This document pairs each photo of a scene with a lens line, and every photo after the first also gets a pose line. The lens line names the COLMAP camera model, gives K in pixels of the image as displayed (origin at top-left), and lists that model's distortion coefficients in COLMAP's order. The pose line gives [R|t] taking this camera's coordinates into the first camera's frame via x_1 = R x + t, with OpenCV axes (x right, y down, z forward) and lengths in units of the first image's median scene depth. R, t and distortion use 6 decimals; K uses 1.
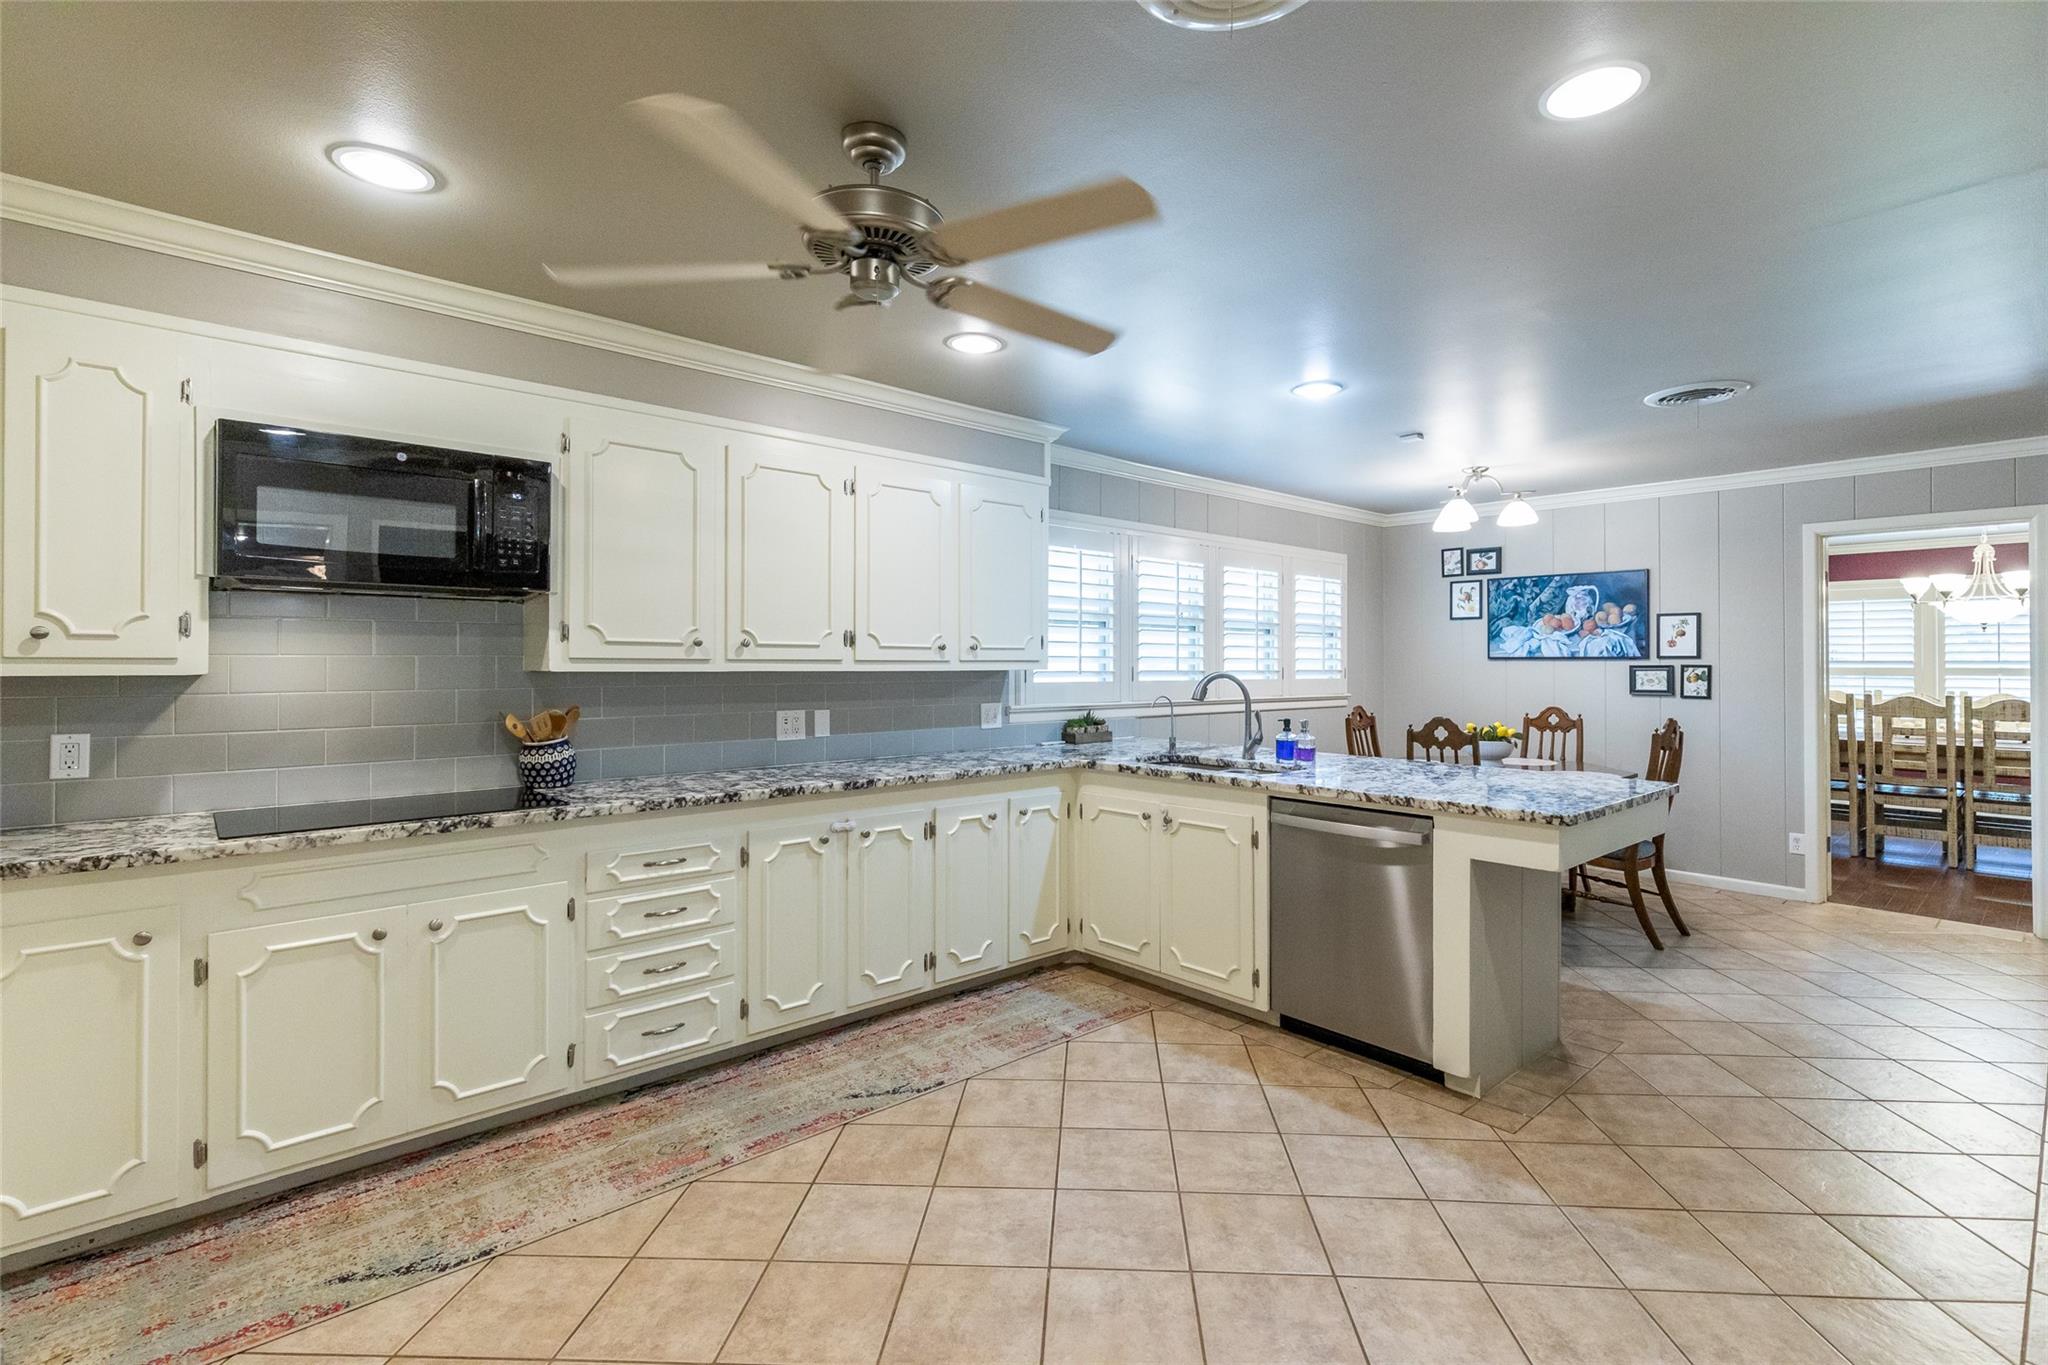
lens RADIAL K [[925.4, 0, 1027.6], [0, 925.4, 670.1], [0, 0, 1]] dist [-0.021010, -0.000170]
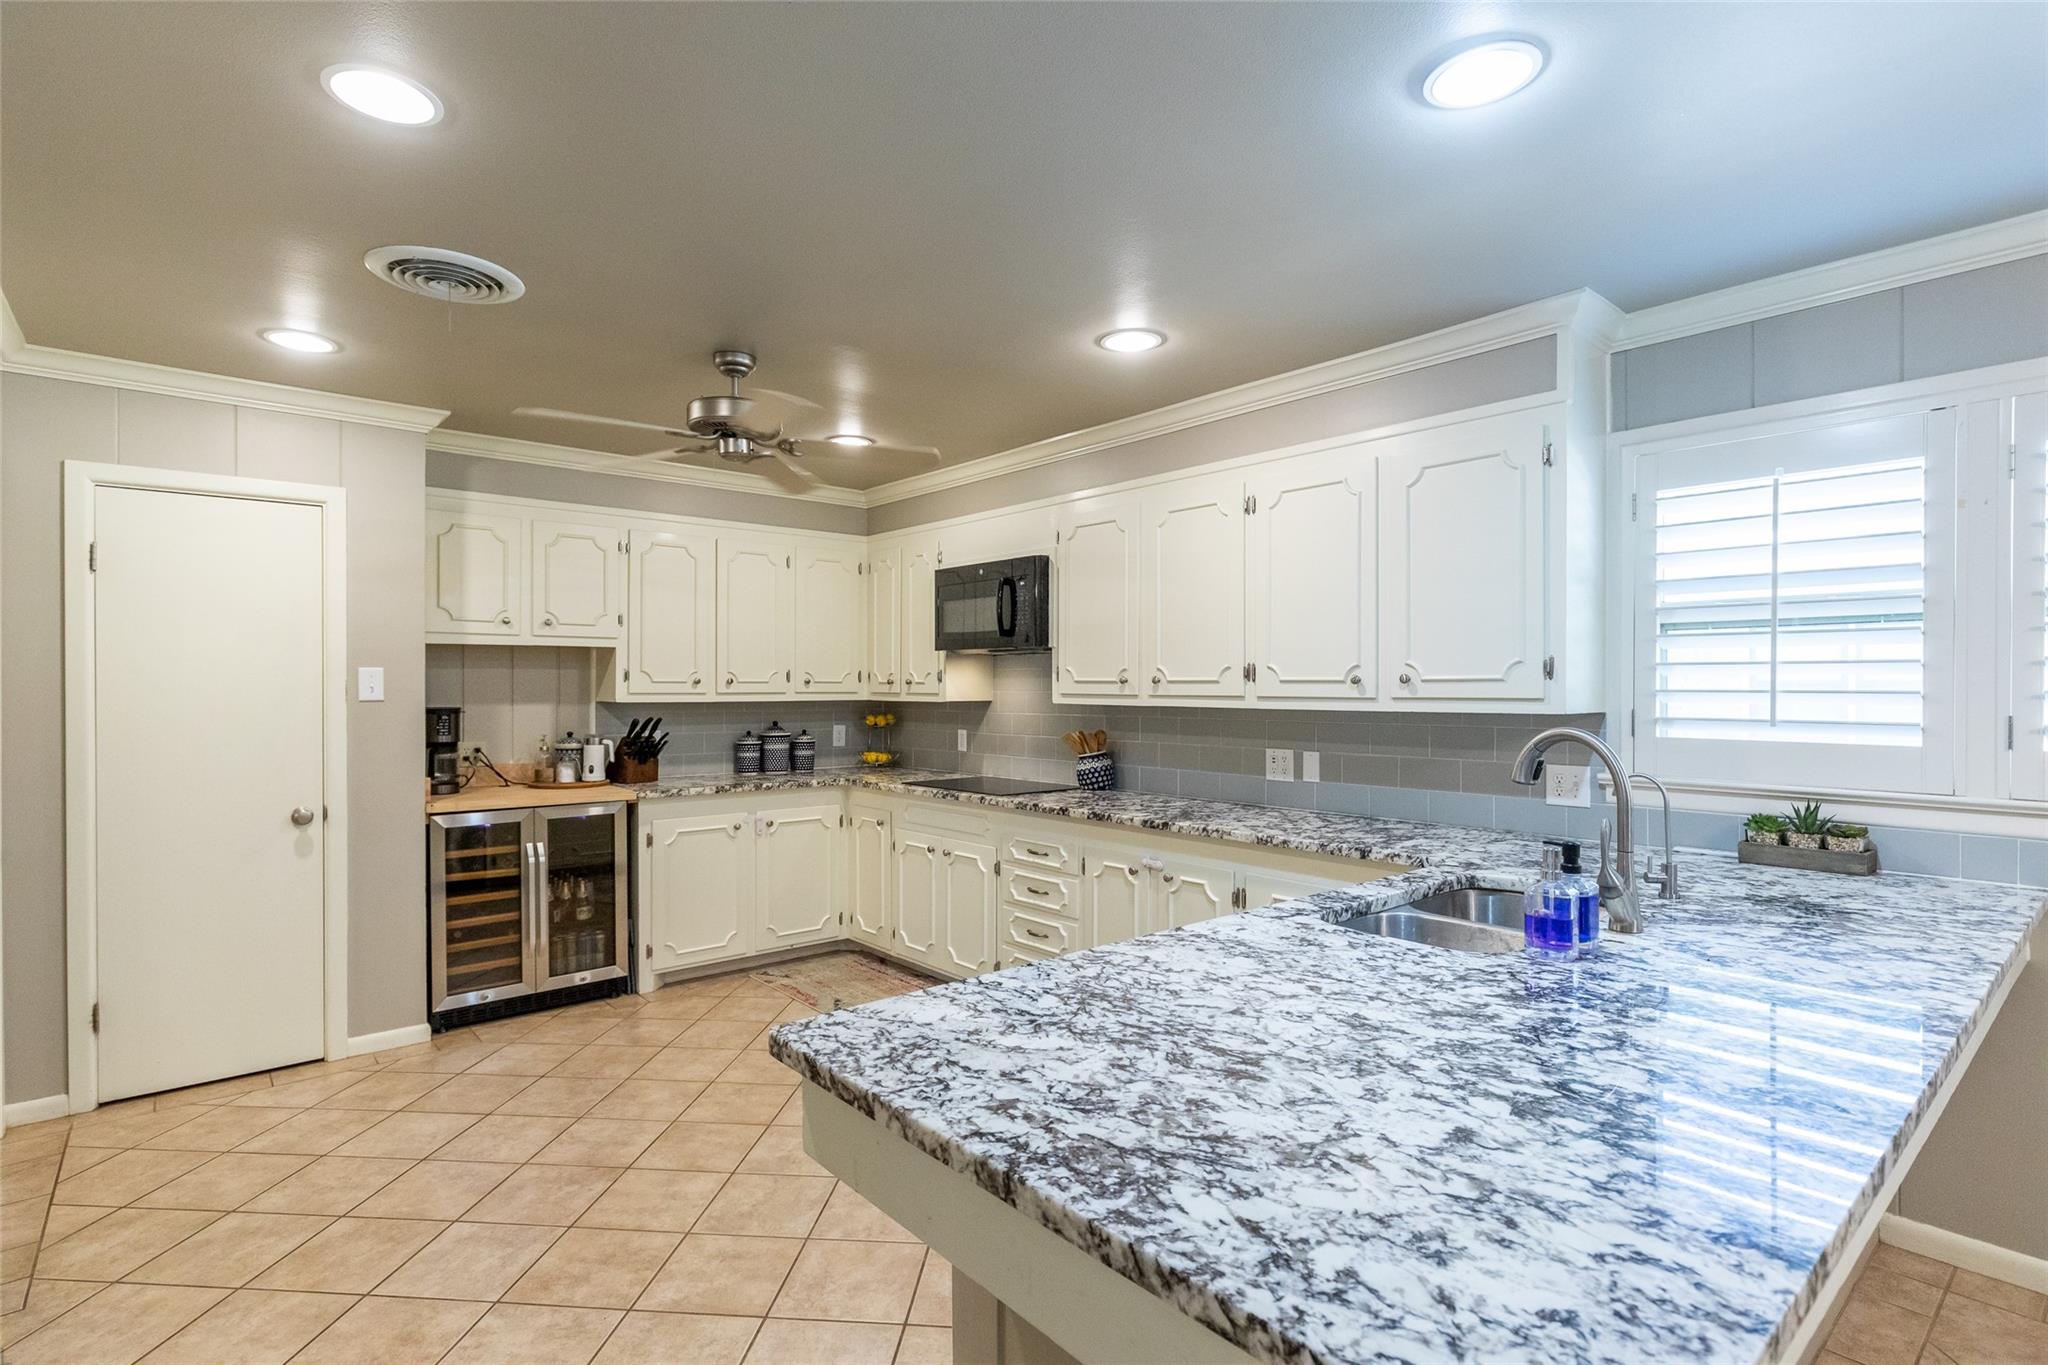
lens RADIAL K [[992.7, 0, 1028.2], [0, 992.7, 688.4], [0, 0, 1]] dist [0.025119, 0.000031]
pose [[-0.013714, 0.004705, -0.999895, 0.781838], [-0.002948, 0.999984, 0.004746, -0.022536], [0.999902, 0.003013, -0.013700, 0.784703]]
